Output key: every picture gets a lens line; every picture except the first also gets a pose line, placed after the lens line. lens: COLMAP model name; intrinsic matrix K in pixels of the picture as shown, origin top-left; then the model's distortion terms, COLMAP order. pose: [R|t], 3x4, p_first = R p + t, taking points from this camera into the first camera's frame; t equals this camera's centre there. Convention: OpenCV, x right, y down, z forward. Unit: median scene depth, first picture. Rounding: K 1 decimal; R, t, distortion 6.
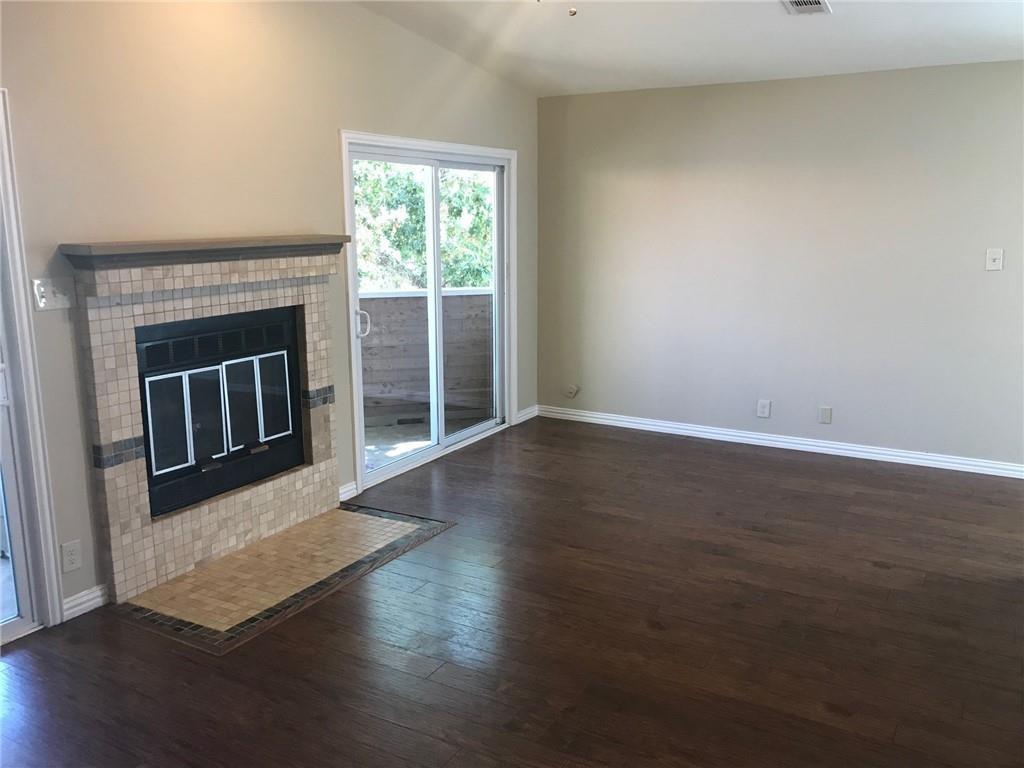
lens RADIAL K [[845.2, 0, 512.0], [0, 845.2, 384.0], [0, 0, 1]] dist [0.002837, -0.118166]
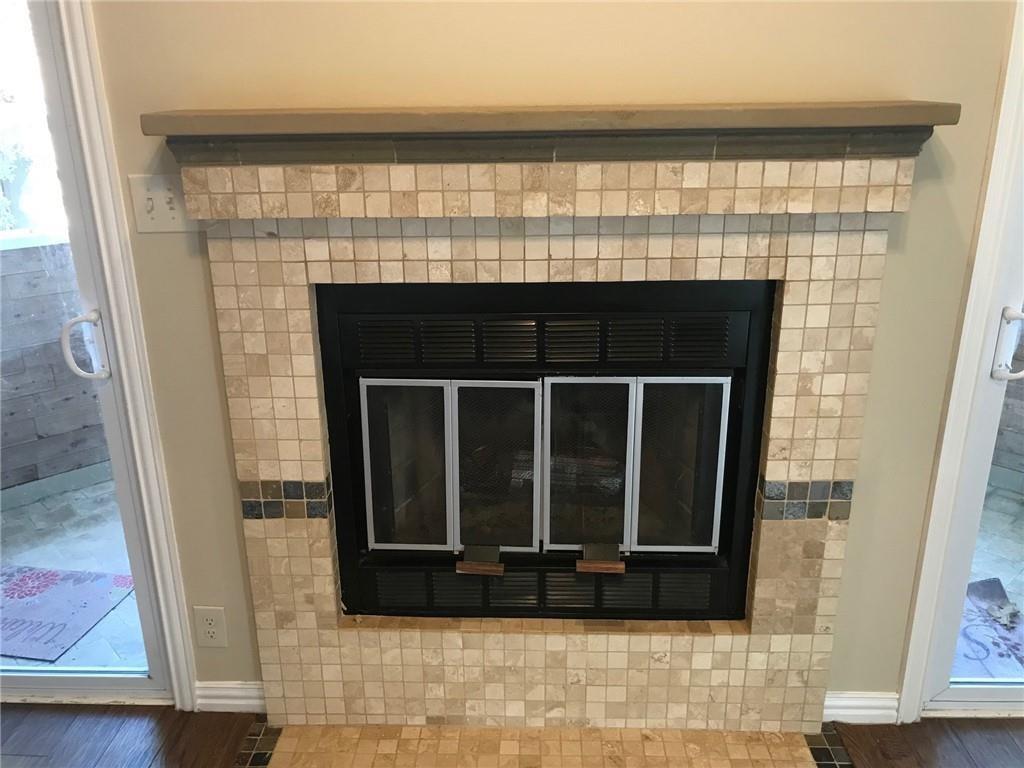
lens RADIAL K [[834.4, 0, 512.0], [0, 834.4, 384.0], [0, 0, 1]] dist [0.009320, 0.004371]
pose [[0.468697, 0.279860, -0.837855, 0.045524], [-0.163917, 0.959569, 0.228819, -0.126328], [0.868017, 0.030092, 0.495621, 0.744213]]
